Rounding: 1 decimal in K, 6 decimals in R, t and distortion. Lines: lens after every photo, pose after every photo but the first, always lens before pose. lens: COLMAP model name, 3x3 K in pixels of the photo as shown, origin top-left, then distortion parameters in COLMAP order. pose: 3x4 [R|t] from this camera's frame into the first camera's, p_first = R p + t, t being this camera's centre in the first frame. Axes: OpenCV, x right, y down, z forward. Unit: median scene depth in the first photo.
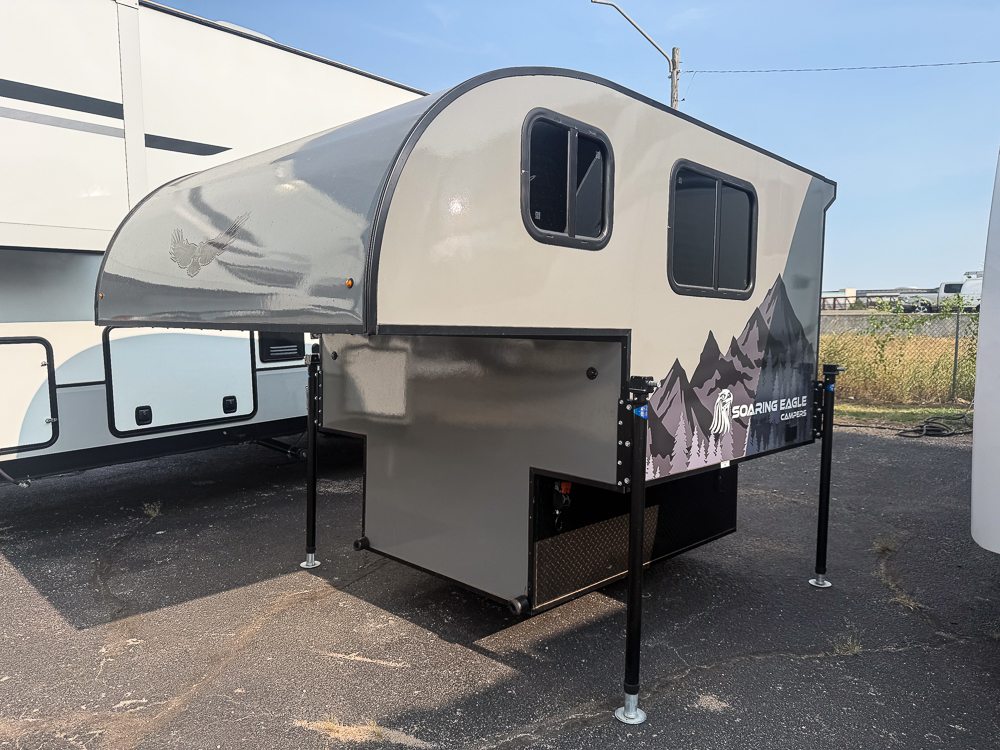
lens RADIAL K [[709.6, 0, 500.0], [0, 709.6, 375.0], [0, 0, 1]] dist [0.052394, -0.003611]
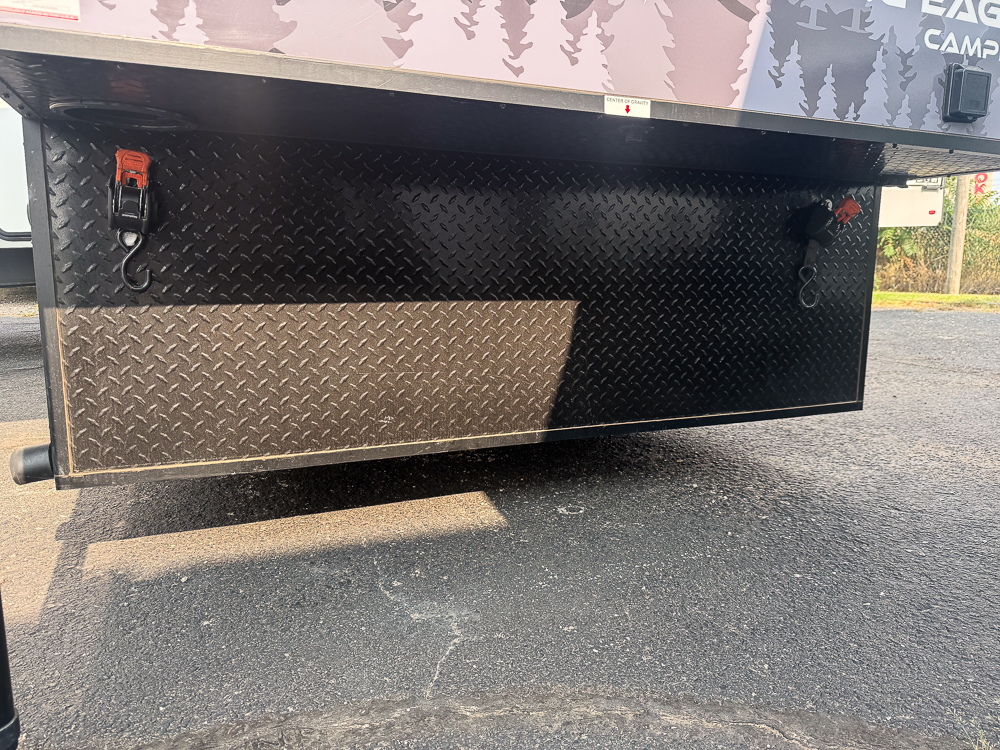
lens RADIAL K [[709.6, 0, 500.0], [0, 709.6, 375.0], [0, 0, 1]] dist [0.052394, -0.003611]
pose [[0.929777, 0.054716, -0.364034, 0.362749], [-0.020250, 0.994997, 0.097833, 0.200023], [0.367566, -0.083591, 0.926233, 0.639794]]
